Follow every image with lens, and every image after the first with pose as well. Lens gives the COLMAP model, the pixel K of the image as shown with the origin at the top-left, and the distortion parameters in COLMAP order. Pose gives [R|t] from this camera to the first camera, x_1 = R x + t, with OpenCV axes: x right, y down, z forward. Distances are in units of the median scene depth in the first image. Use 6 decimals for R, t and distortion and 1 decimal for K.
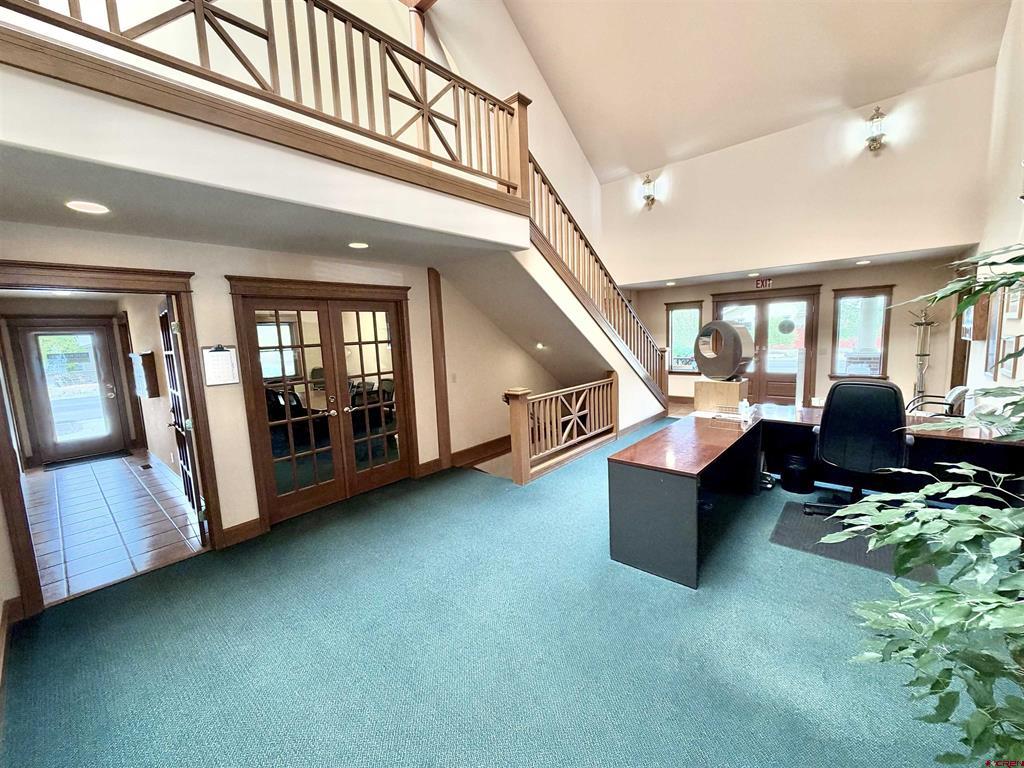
lens RADIAL K [[406.7, 0, 512.4], [0, 406.7, 379.3], [0, 0, 1]] dist [0.000208, 0.000129]
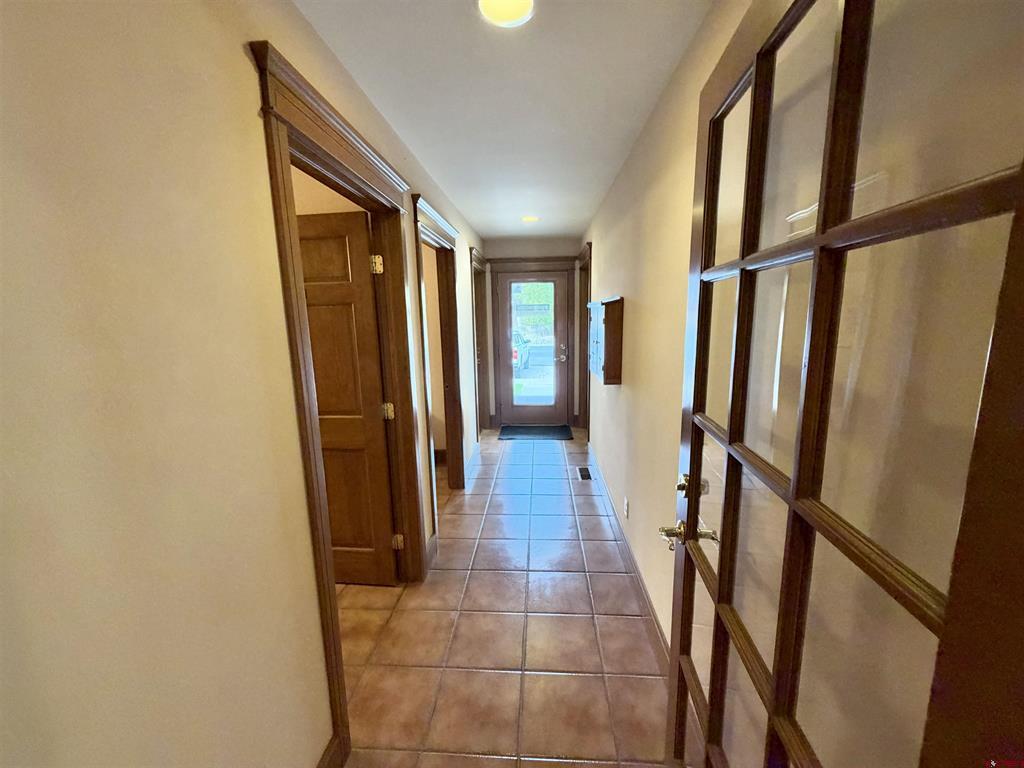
lens RADIAL K [[406.7, 0, 512.4], [0, 406.7, 379.3], [0, 0, 1]] dist [0.000208, 0.000129]
pose [[0.603543, 0.169375, -0.779133, -0.438603], [-0.100975, 0.985546, 0.136027, -0.016576], [0.790911, -0.003425, 0.611922, 0.457014]]
